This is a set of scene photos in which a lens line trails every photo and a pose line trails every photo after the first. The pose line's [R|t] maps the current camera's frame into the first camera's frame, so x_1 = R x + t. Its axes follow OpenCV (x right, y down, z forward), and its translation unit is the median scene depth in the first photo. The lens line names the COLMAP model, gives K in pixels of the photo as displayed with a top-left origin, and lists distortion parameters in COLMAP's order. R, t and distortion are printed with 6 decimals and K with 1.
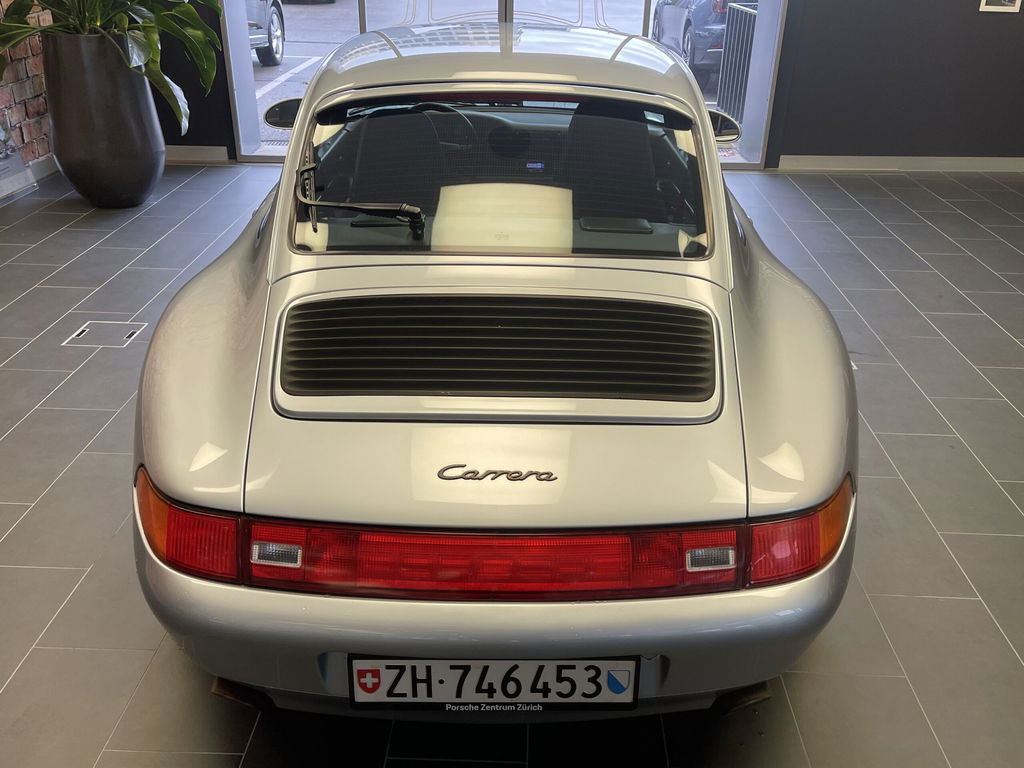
lens RADIAL K [[912.6, 0, 515.6], [0, 912.6, 386.5], [0, 0, 1]] dist [0.067753, -0.095946]
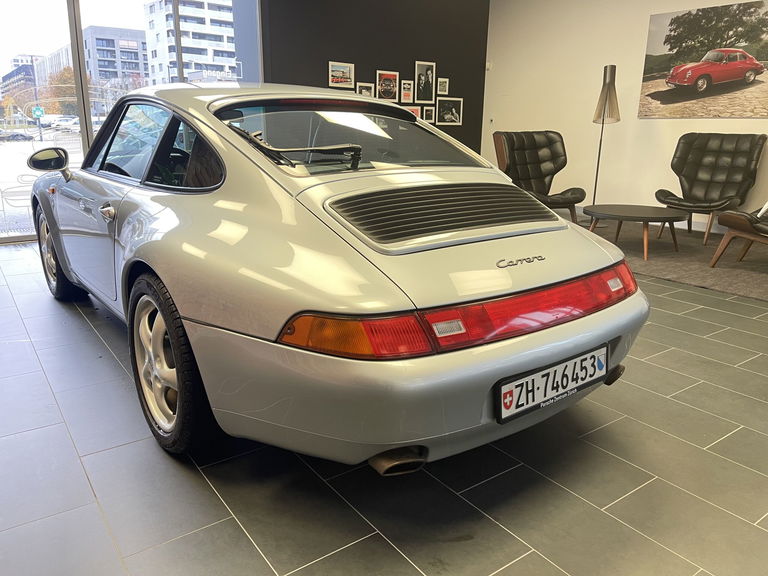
lens RADIAL K [[591.6, 0, 387.4], [0, 591.6, 285.4], [0, 0, 1]] dist [0.012233, -0.012109]
pose [[0.789109, -0.163292, 0.592151, -0.863583], [0.274647, 0.956082, -0.102349, 0.182523], [-0.549432, 0.243397, 0.799301, 0.275720]]
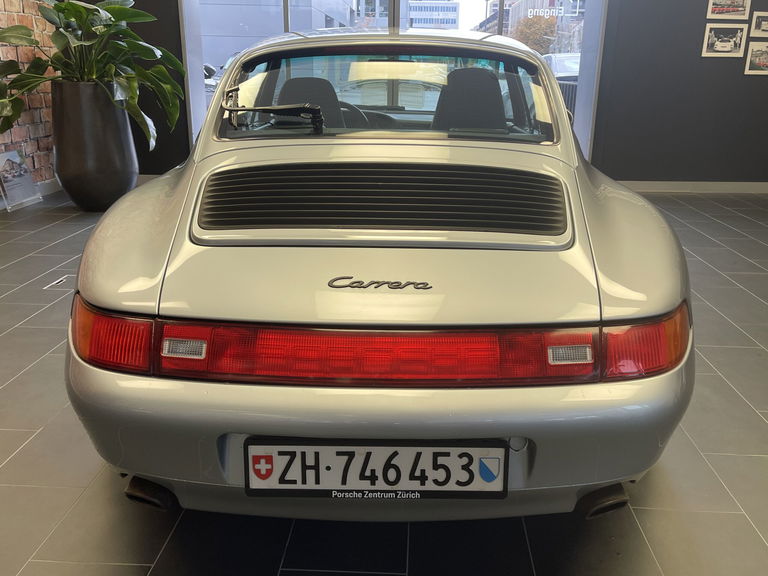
lens RADIAL K [[684.4, 0, 389.4], [0, 684.4, 291.4], [0, 0, 1]] dist [0.067753, -0.095946]
pose [[0.999826, 0.000060, -0.018680, 0.007911], [-0.002900, 0.988371, -0.152037, 0.235580], [0.018454, 0.152064, 0.988198, 0.152709]]
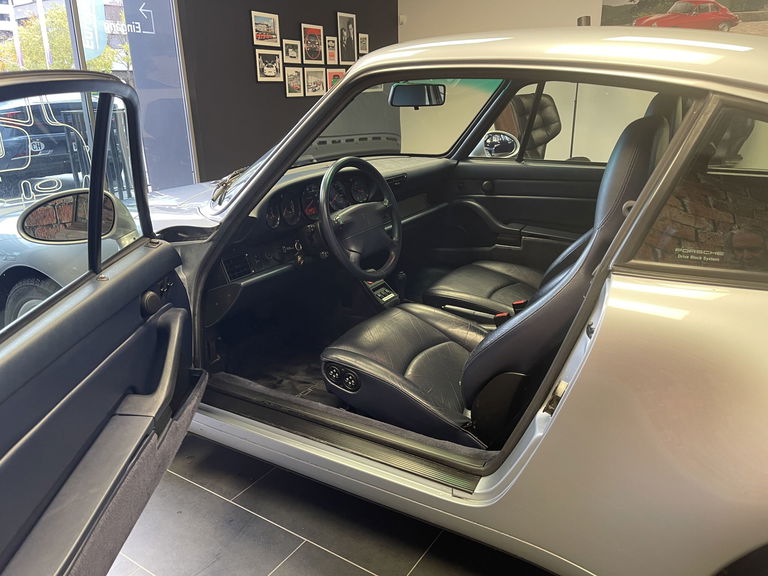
lens RADIAL K [[591.6, 0, 381.6], [0, 591.6, 288.6], [0, 0, 1]] dist [0.012233, -0.012109]
pose [[0.514533, -0.300205, 0.803202, -1.089371], [0.411581, 0.908216, 0.075796, -0.521409], [-0.752235, 0.291583, 0.590866, 1.578570]]
